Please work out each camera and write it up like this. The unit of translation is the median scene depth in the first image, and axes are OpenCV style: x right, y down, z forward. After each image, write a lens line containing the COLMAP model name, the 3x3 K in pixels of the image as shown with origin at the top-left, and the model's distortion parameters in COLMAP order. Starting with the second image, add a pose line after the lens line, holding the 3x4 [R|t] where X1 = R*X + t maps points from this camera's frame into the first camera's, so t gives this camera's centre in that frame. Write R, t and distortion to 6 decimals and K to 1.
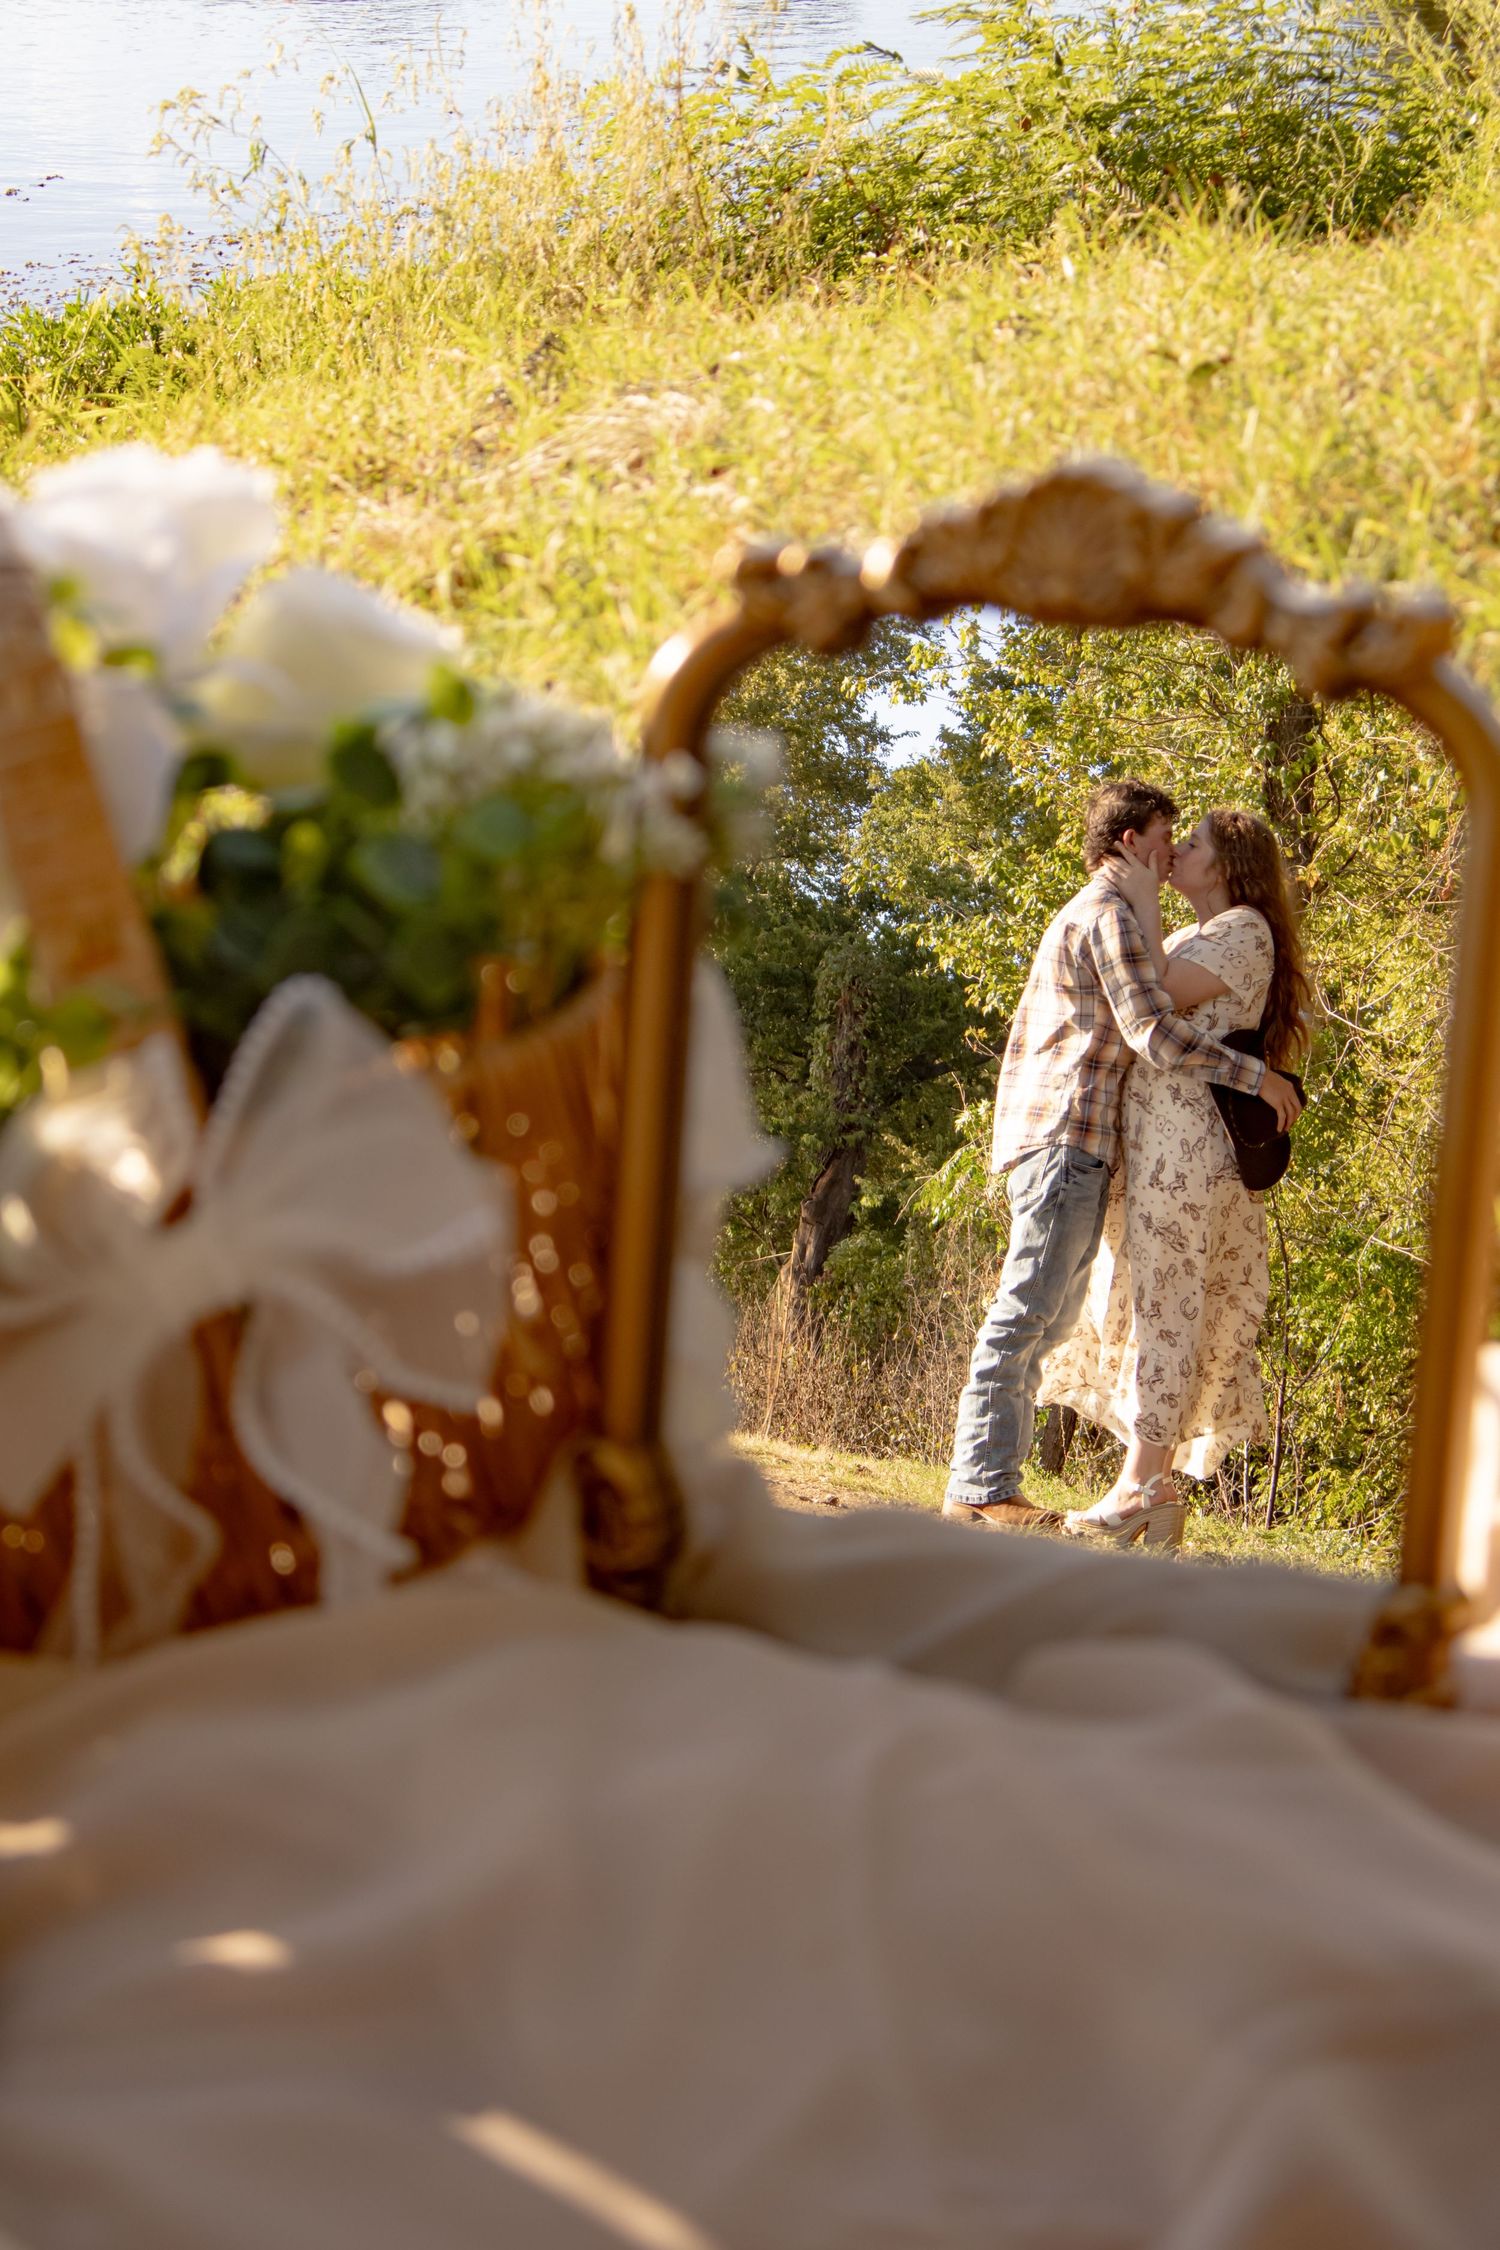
lens RADIAL K [[4642.2, 0, 752.4], [0, 4642.2, 1072.1], [0, 0, 1]] dist [0.023102, 0.107645]
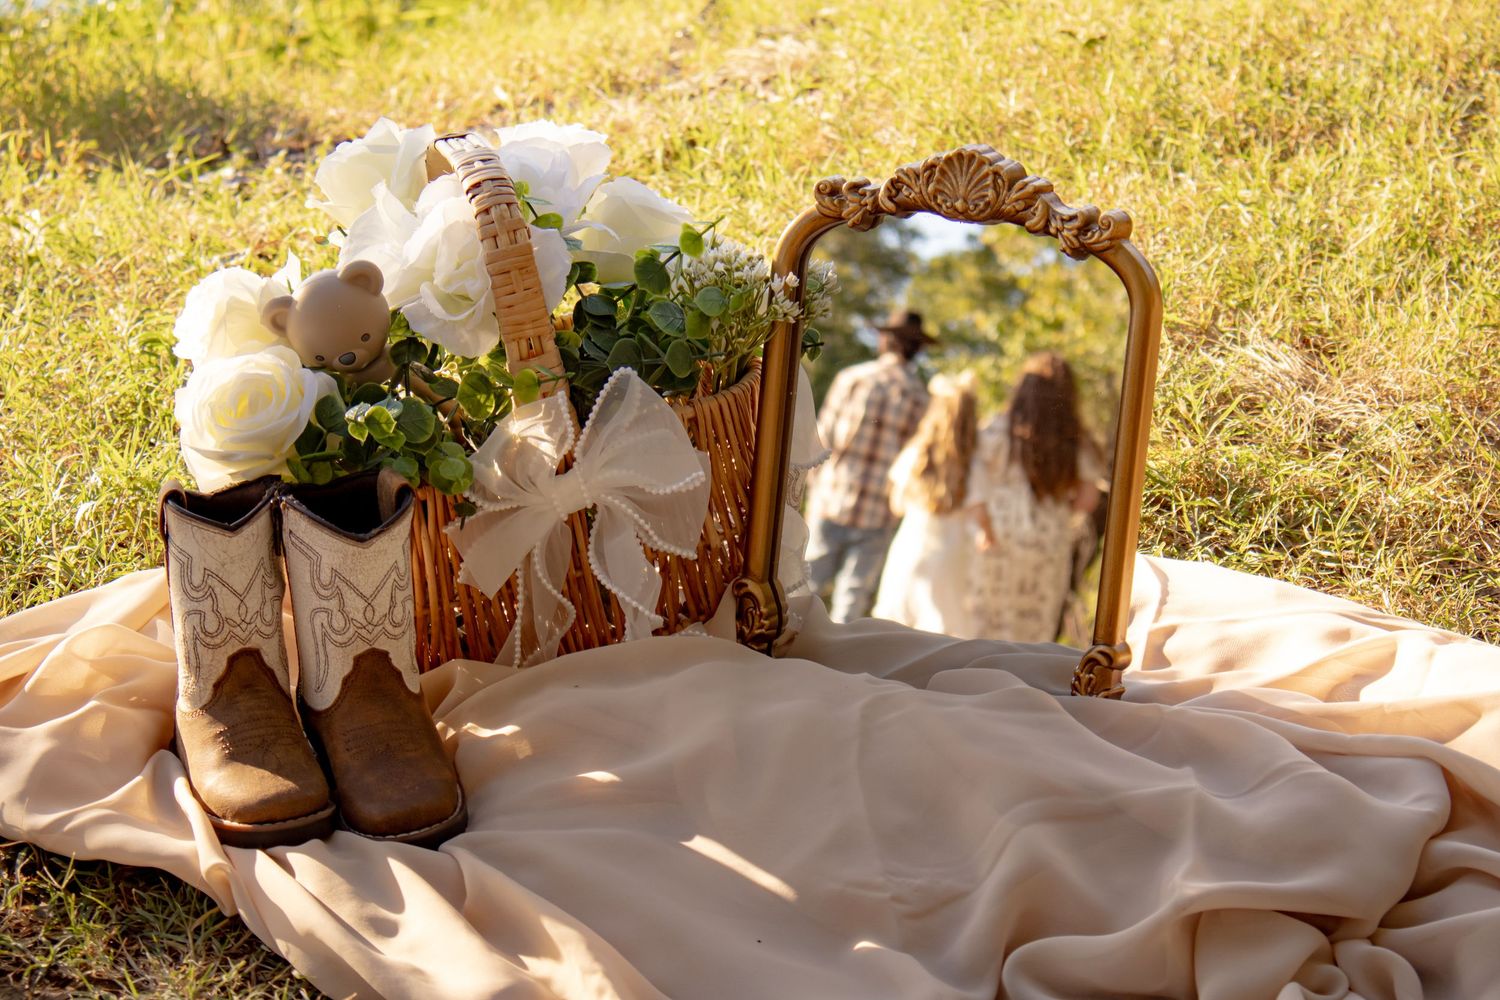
lens RADIAL K [[3196.4, 0, 811.4], [0, 3196.4, 496.0], [0, 0, 1]] dist [0.043876, -0.068757]
pose [[0.999593, 0.028197, -0.004405, 0.001622], [-0.028139, 0.999522, 0.012784, 0.008815], [0.004763, -0.012655, 0.999909, -0.234008]]
